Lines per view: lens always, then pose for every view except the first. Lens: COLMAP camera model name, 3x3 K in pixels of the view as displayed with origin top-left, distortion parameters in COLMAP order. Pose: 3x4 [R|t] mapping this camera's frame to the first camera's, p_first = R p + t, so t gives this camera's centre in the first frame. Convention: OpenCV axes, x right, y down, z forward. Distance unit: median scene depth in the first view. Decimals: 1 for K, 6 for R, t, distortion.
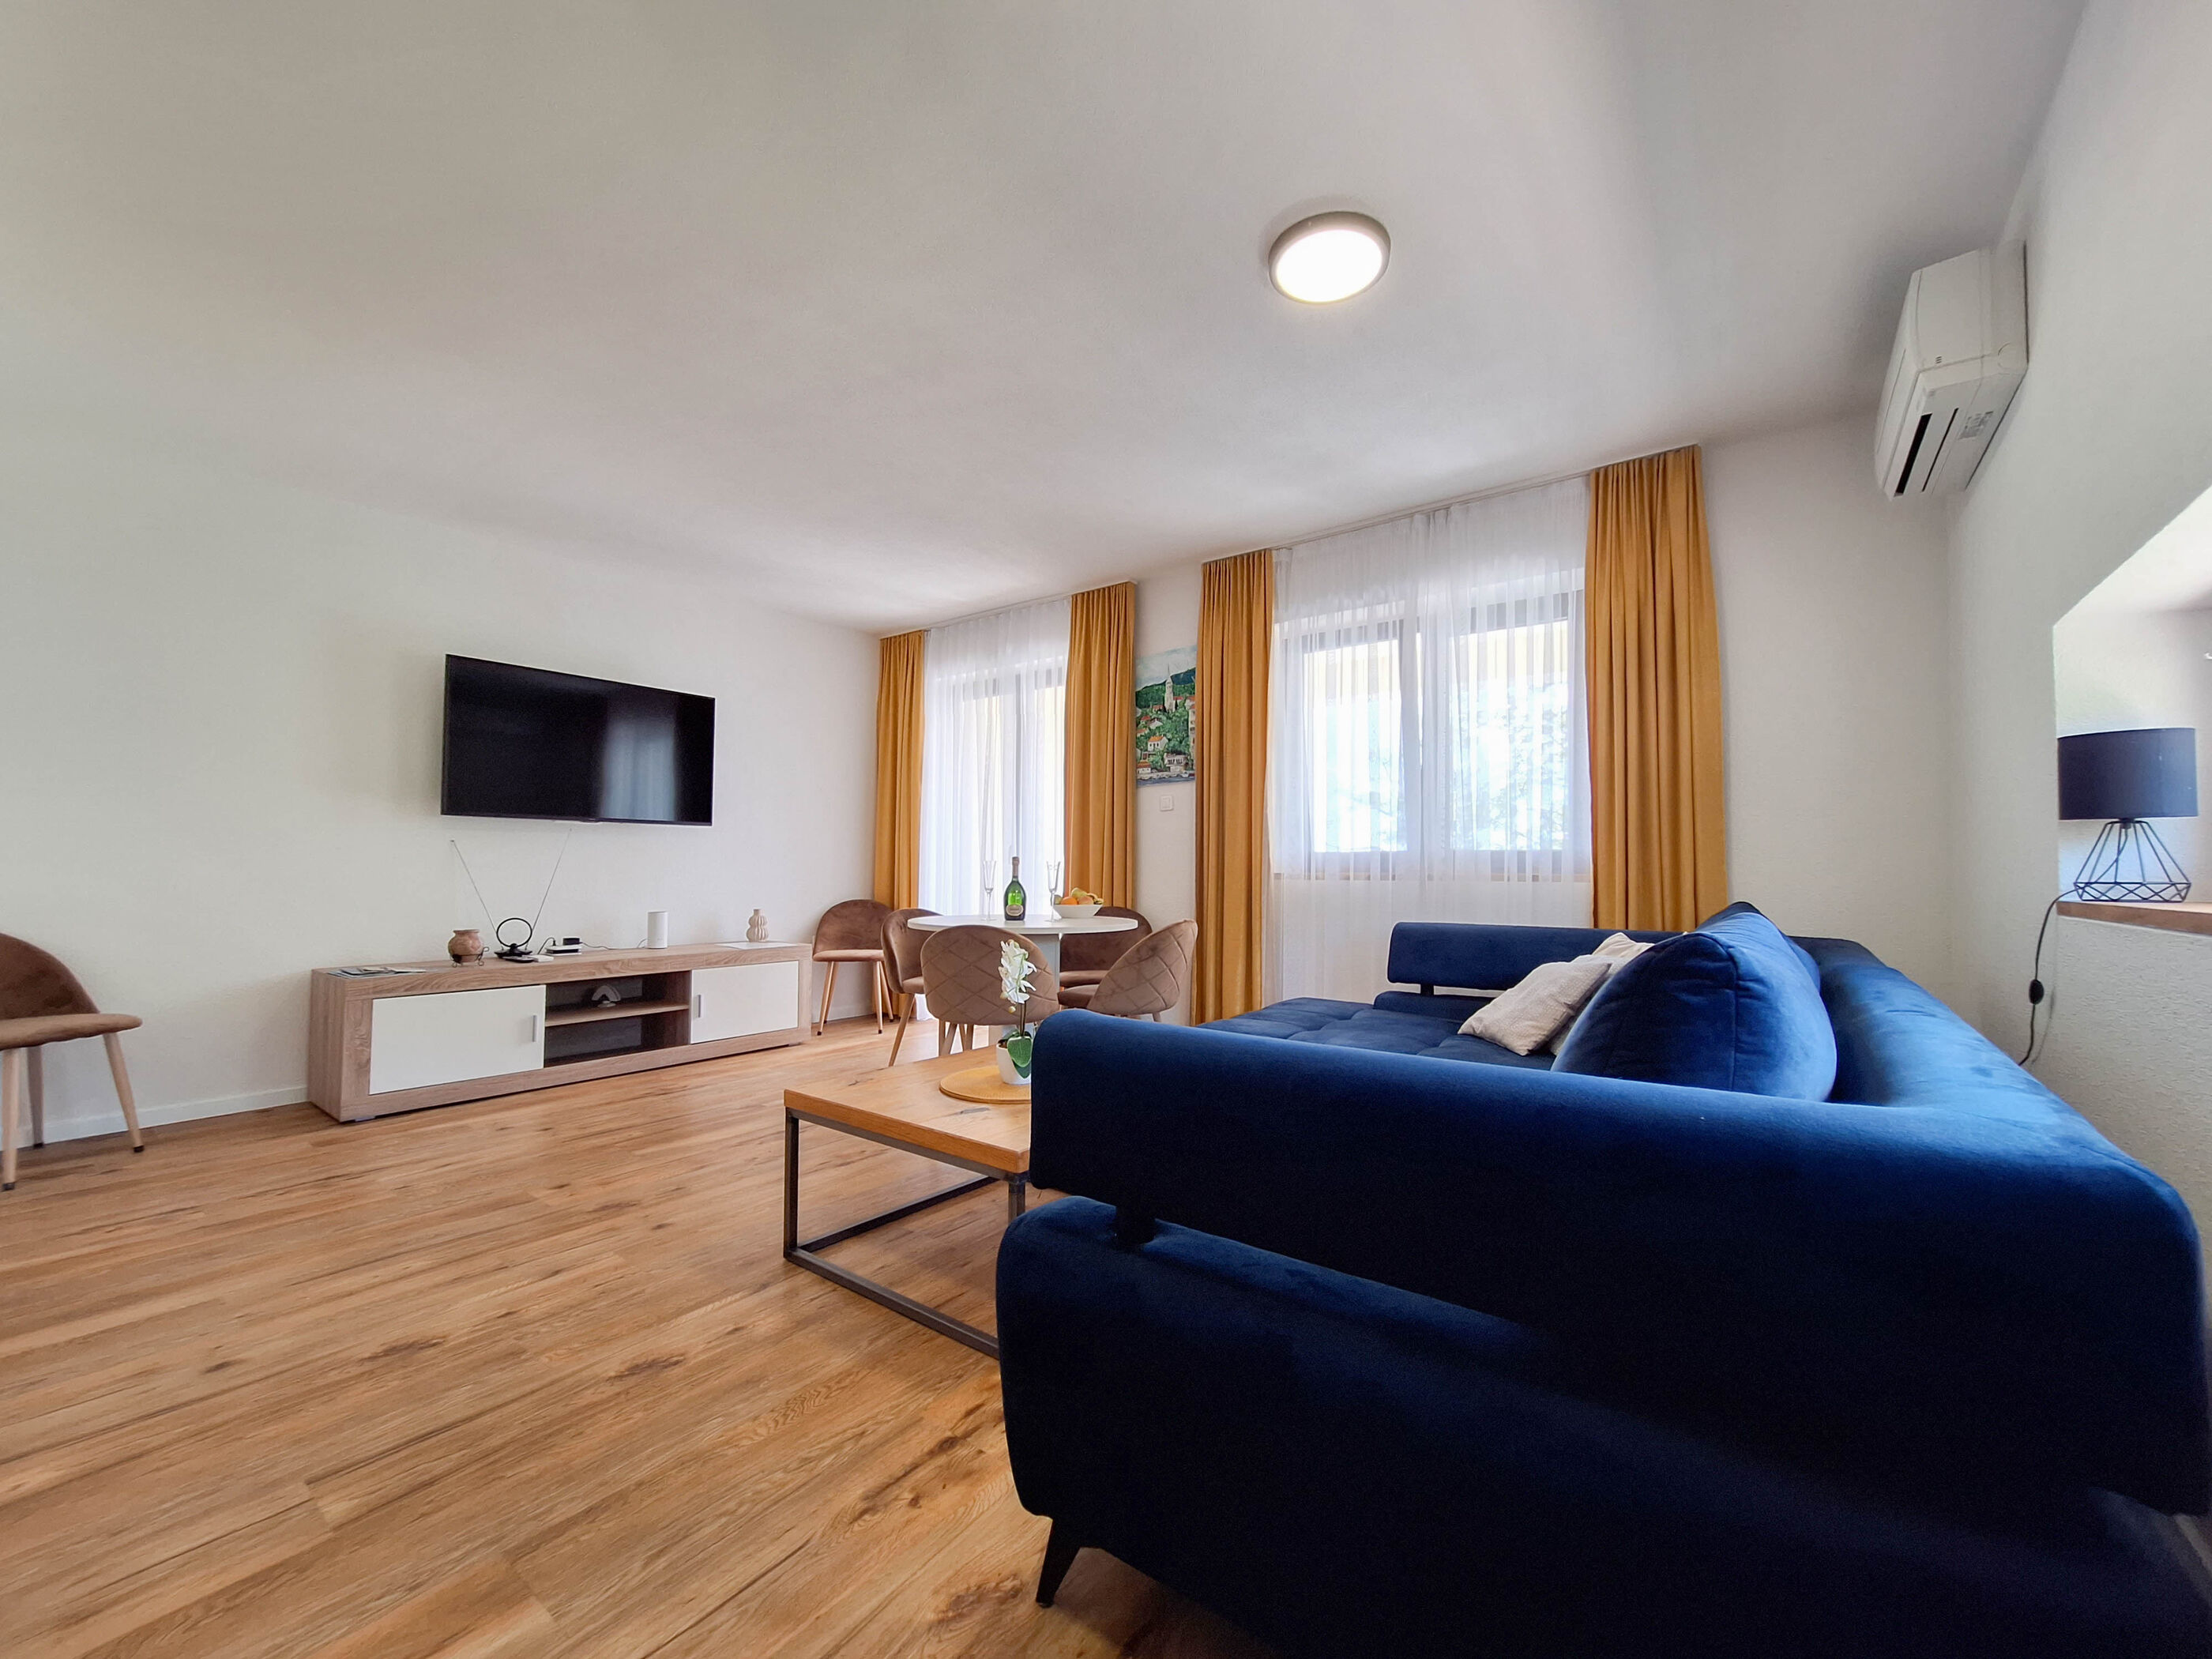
lens RADIAL K [[867.6, 0, 1131.5], [0, 867.6, 847.6], [0, 0, 1]] dist [-0.001473, 0.000199]
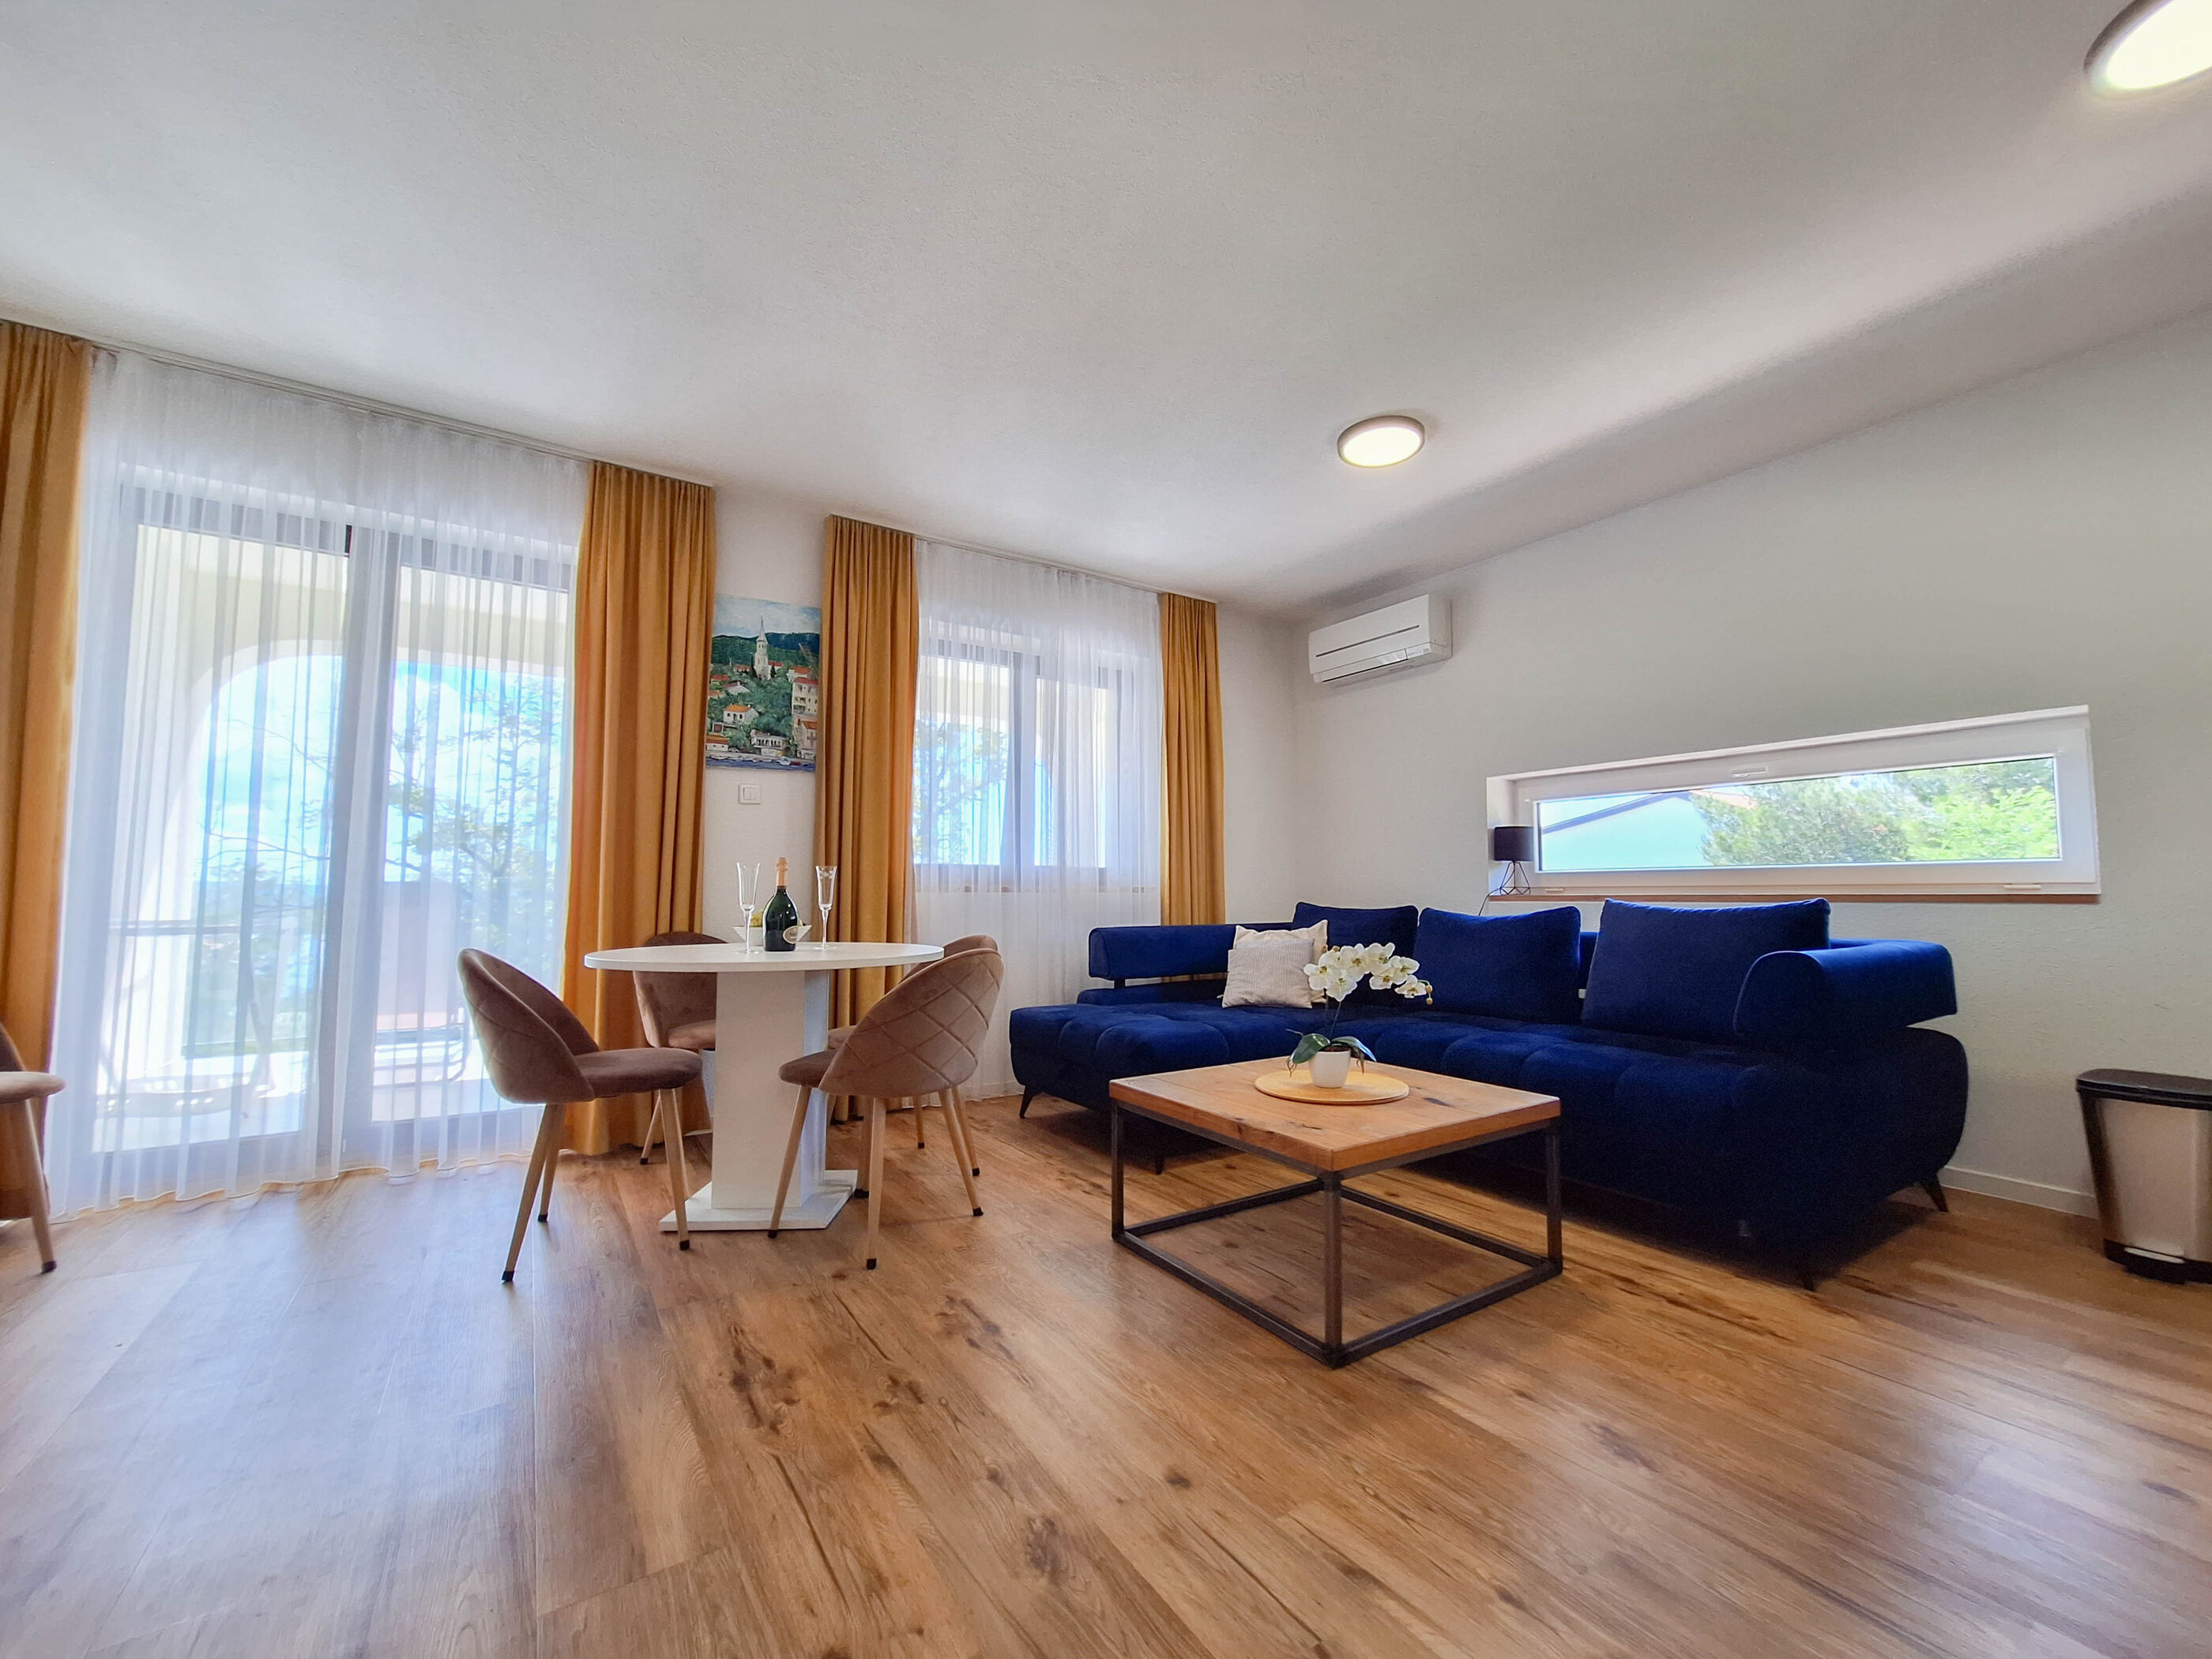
lens RADIAL K [[881.4, 0, 1115.1], [0, 881.4, 843.0], [0, 0, 1]] dist [-0.002341, 0.000570]
pose [[0.349896, 0.050862, 0.935407, -0.662100], [-0.021547, 0.998698, -0.046243, 0.023739], [-0.936541, -0.003975, 0.350536, 0.489667]]
